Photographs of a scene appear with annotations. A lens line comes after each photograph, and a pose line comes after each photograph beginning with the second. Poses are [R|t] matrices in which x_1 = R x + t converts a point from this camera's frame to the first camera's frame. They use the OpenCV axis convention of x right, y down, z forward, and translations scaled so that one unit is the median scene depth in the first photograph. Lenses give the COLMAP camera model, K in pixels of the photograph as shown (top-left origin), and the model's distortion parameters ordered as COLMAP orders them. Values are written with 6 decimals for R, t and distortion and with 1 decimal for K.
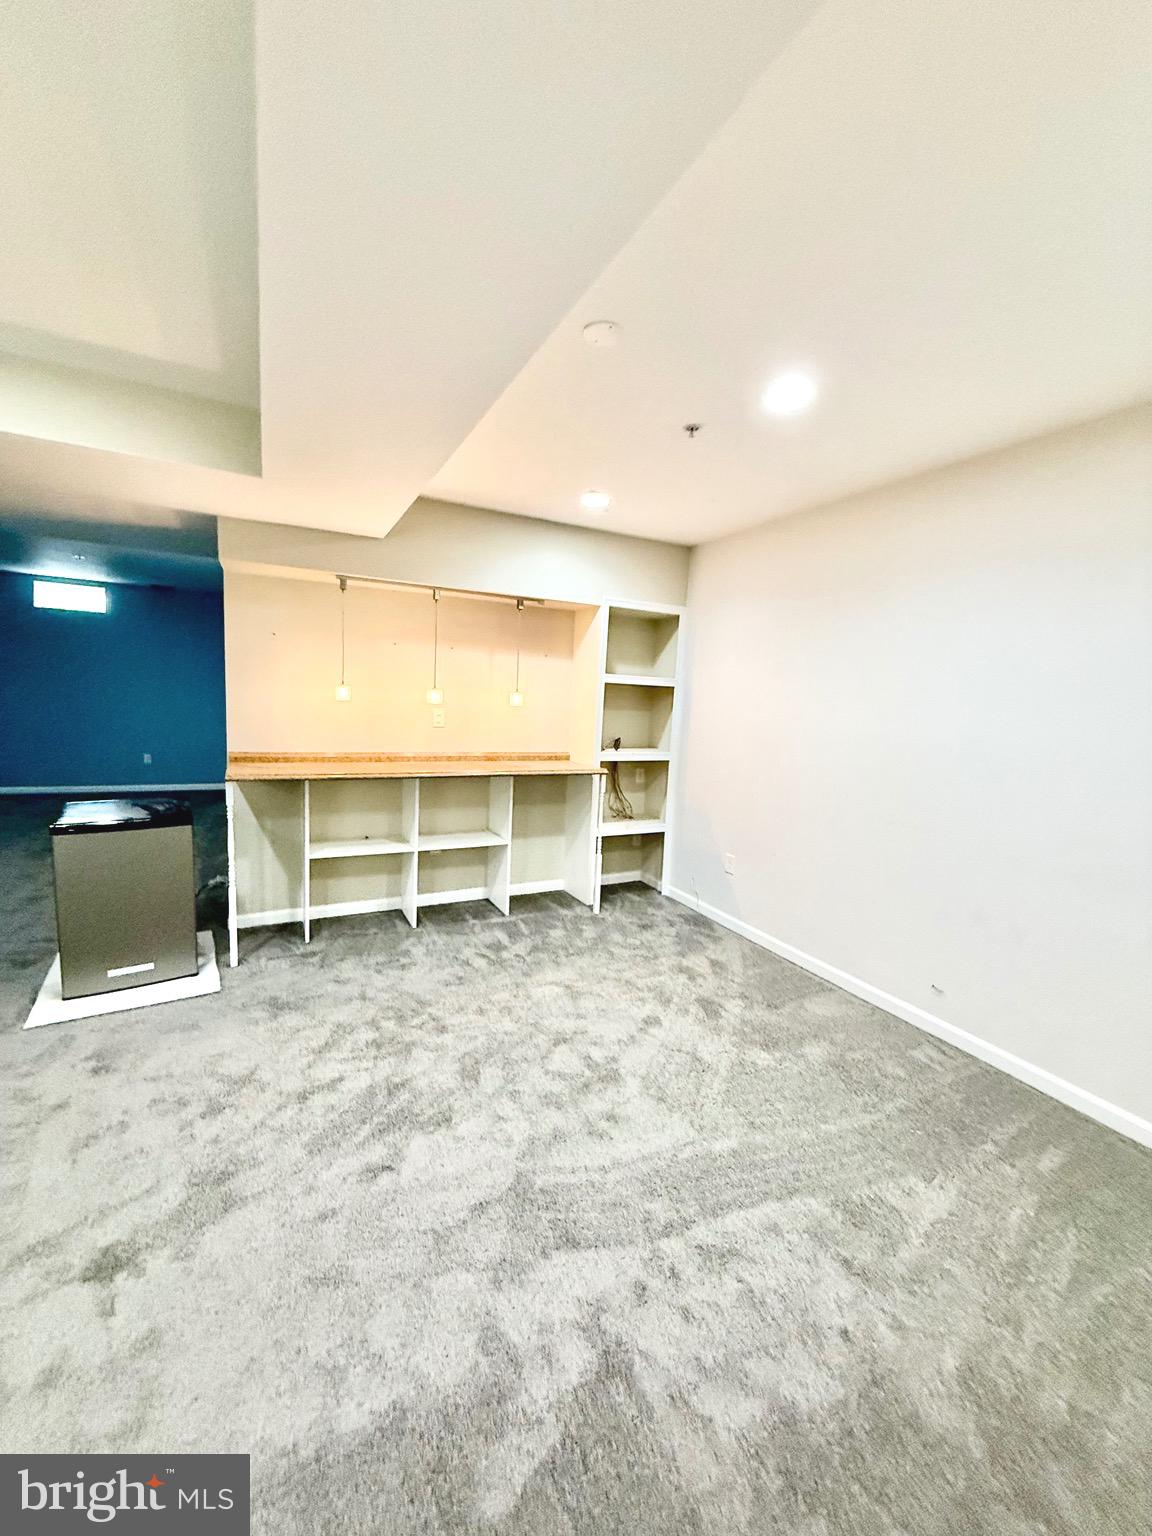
lens RADIAL K [[608.3, 0, 571.6], [0, 608.3, 760.6], [0, 0, 1]] dist [-0.001286, -0.000090]
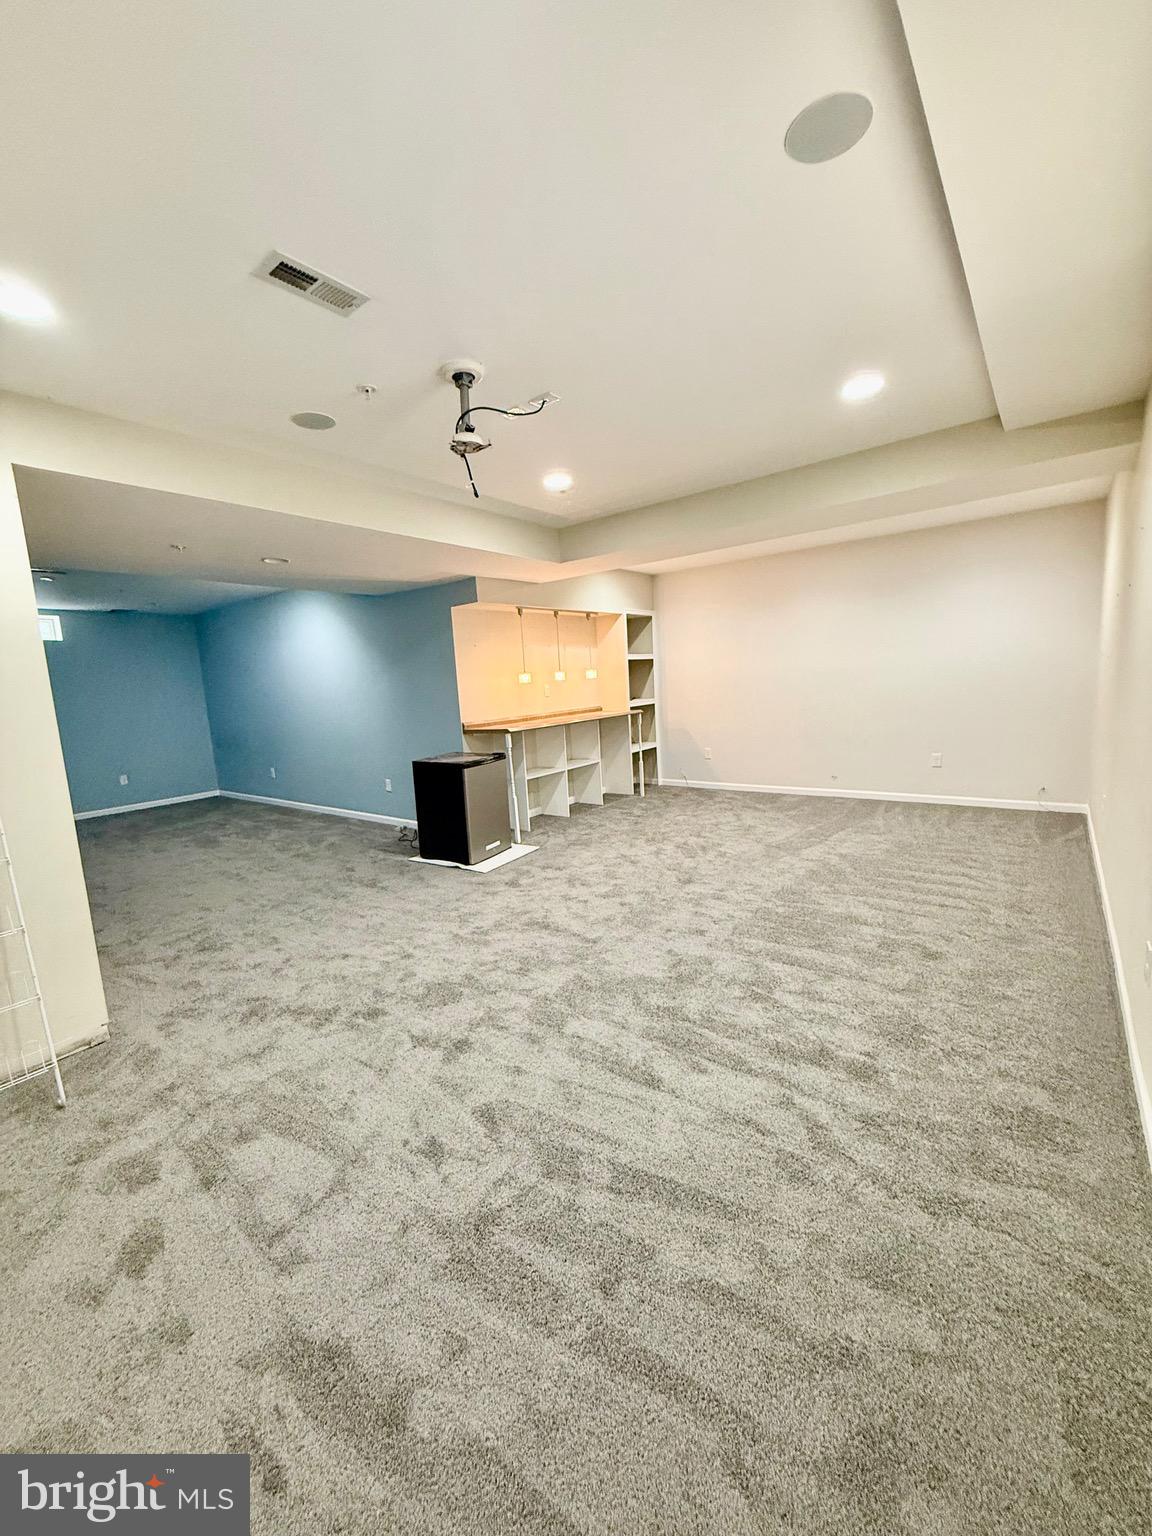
lens RADIAL K [[608.3, 0, 565.5], [0, 608.3, 762.6], [0, 0, 1]] dist [-0.001286, -0.000090]
pose [[0.902919, -0.155574, 0.400668, -0.861871], [0.143539, 0.987819, 0.060086, 0.026921], [-0.405135, 0.003258, 0.914251, -0.479879]]
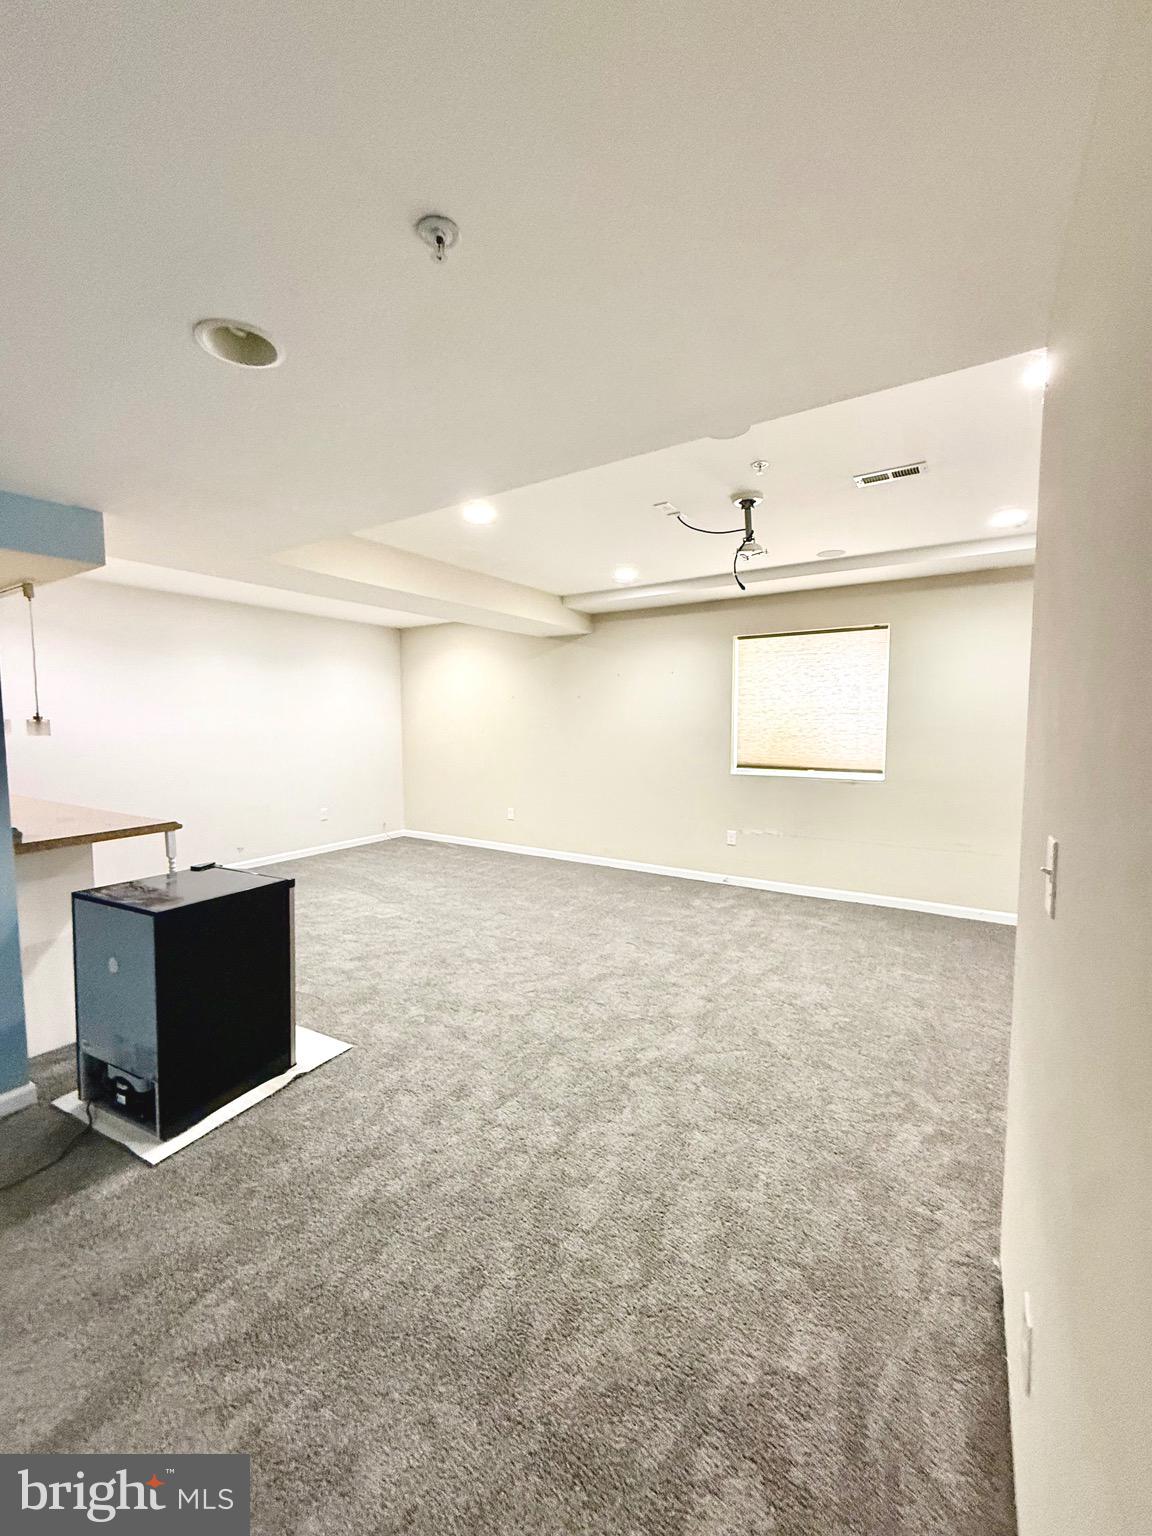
lens RADIAL K [[608.3, 0, 576.7], [0, 608.3, 766.2], [0, 0, 1]] dist [-0.001286, -0.000090]
pose [[-0.504797, -0.108409, 0.856404, -1.246469], [0.069737, 0.983719, 0.165630, -0.125101], [-0.860416, 0.143333, -0.489019, 0.696685]]
